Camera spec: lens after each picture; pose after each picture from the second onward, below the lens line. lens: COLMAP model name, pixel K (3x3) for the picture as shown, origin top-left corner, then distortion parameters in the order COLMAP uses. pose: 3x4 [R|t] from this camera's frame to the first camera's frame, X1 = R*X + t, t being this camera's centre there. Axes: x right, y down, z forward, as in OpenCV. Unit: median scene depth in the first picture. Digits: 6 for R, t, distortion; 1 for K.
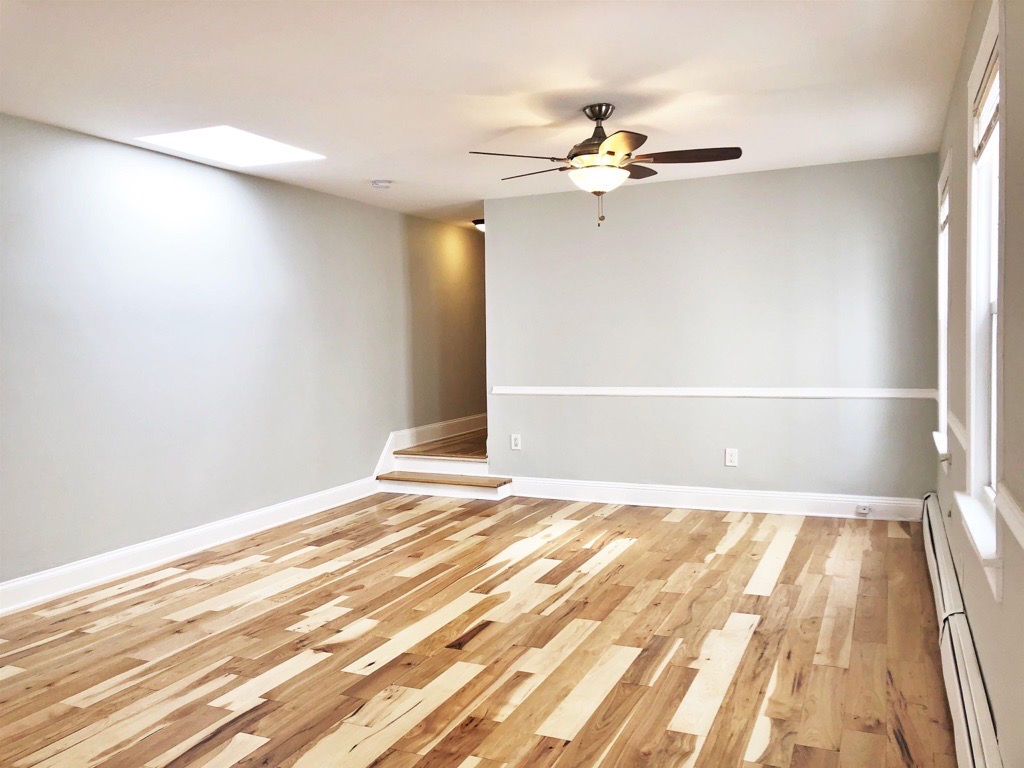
lens RADIAL K [[832.2, 0, 512.7], [0, 832.2, 383.2], [0, 0, 1]] dist [0.009776, -0.017106]
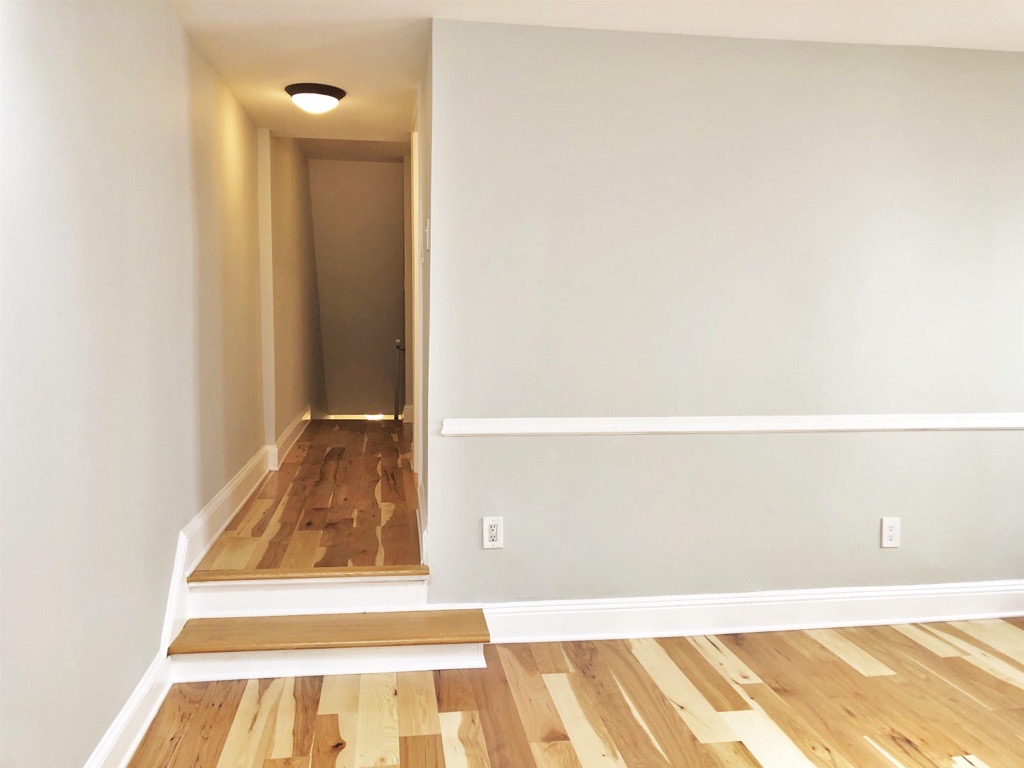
lens RADIAL K [[832.2, 0, 511.7], [0, 832.2, 383.9], [0, 0, 1]] dist [0.009776, -0.017106]
pose [[0.835790, -0.012805, 0.548900, -0.253700], [0.006540, 0.999889, 0.013368, -0.022814], [-0.549010, -0.007583, 0.835781, 0.587026]]
